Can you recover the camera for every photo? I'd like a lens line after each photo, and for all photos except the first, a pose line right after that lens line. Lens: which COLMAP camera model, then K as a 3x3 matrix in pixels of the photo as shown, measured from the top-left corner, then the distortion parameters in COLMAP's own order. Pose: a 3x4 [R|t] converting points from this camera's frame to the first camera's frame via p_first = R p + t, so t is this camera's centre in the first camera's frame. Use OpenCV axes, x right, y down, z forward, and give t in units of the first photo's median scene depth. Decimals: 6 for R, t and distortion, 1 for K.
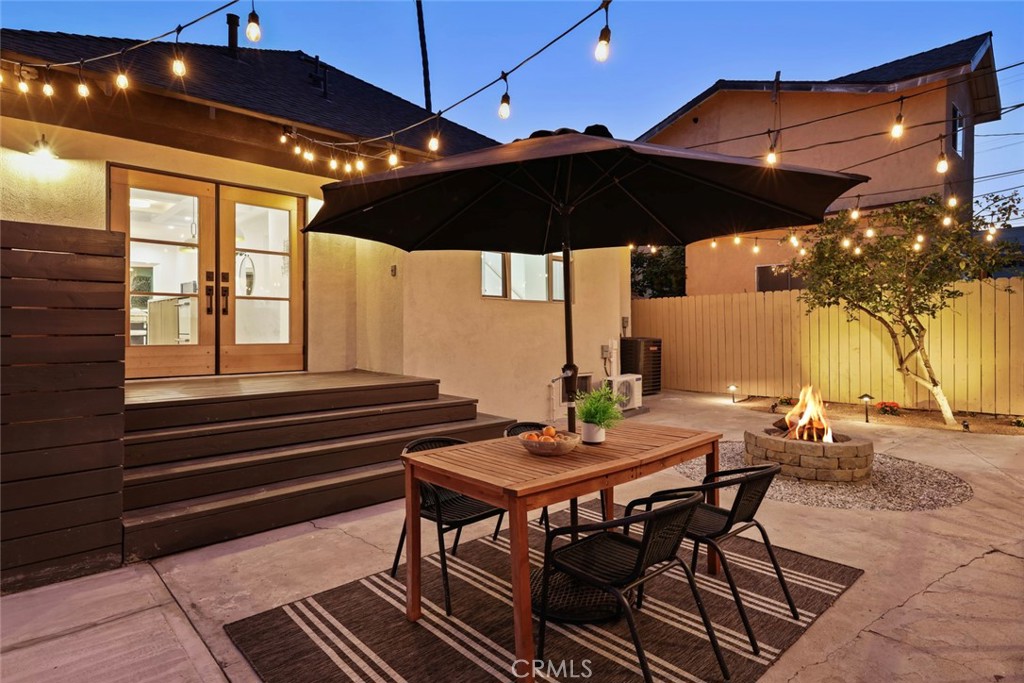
lens RADIAL K [[554.4, 0, 510.8], [0, 554.4, 324.0], [0, 0, 1]] dist [0.011226, -0.000400]
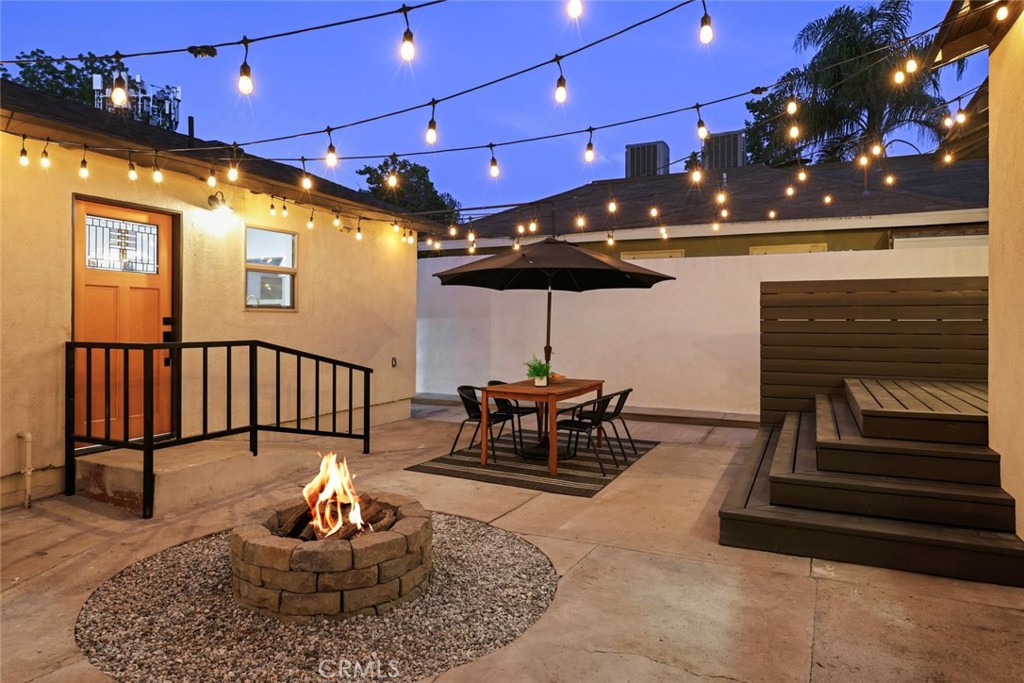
lens RADIAL K [[637.0, 0, 512.6], [0, 637.0, 323.5], [0, 0, 1]] dist [0.007073, 0.000339]
pose [[-0.926608, 0.000972, -0.376027, 0.584026], [0.002064, 0.999995, -0.002501, -0.004499], [0.376022, -0.003093, -0.926605, 1.596523]]
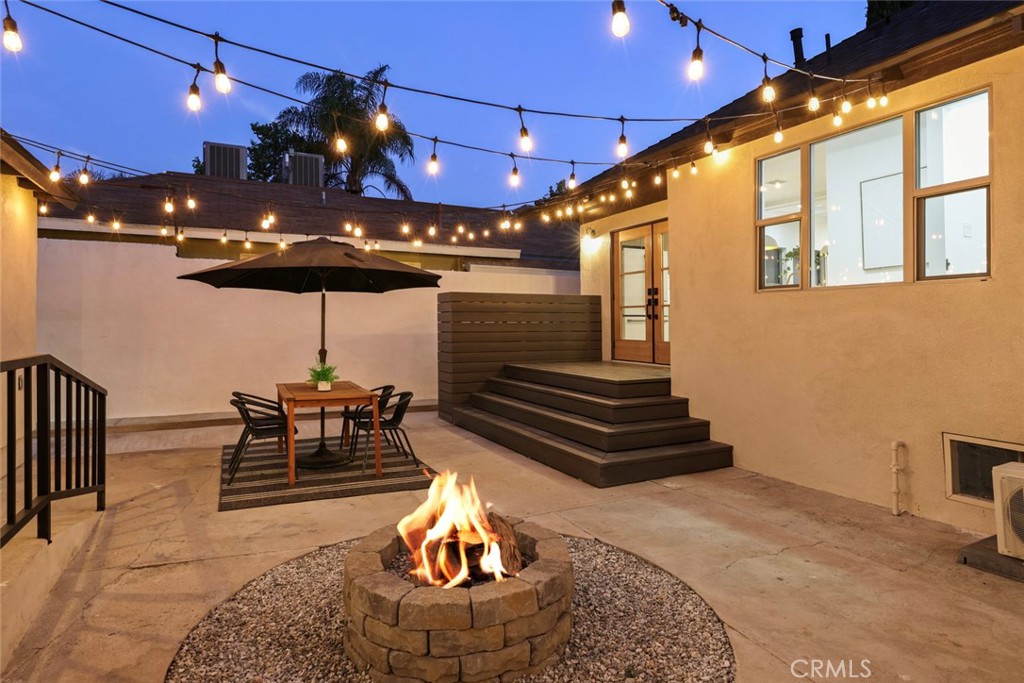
lens RADIAL K [[554.4, 0, 510.8], [0, 554.4, 324.0], [0, 0, 1]] dist [0.011226, -0.000400]
pose [[-0.278621, 0.001531, -0.960400, 0.948144], [0.008363, 0.999965, -0.000833, -0.007370], [0.960365, -0.008263, -0.278624, 1.123969]]
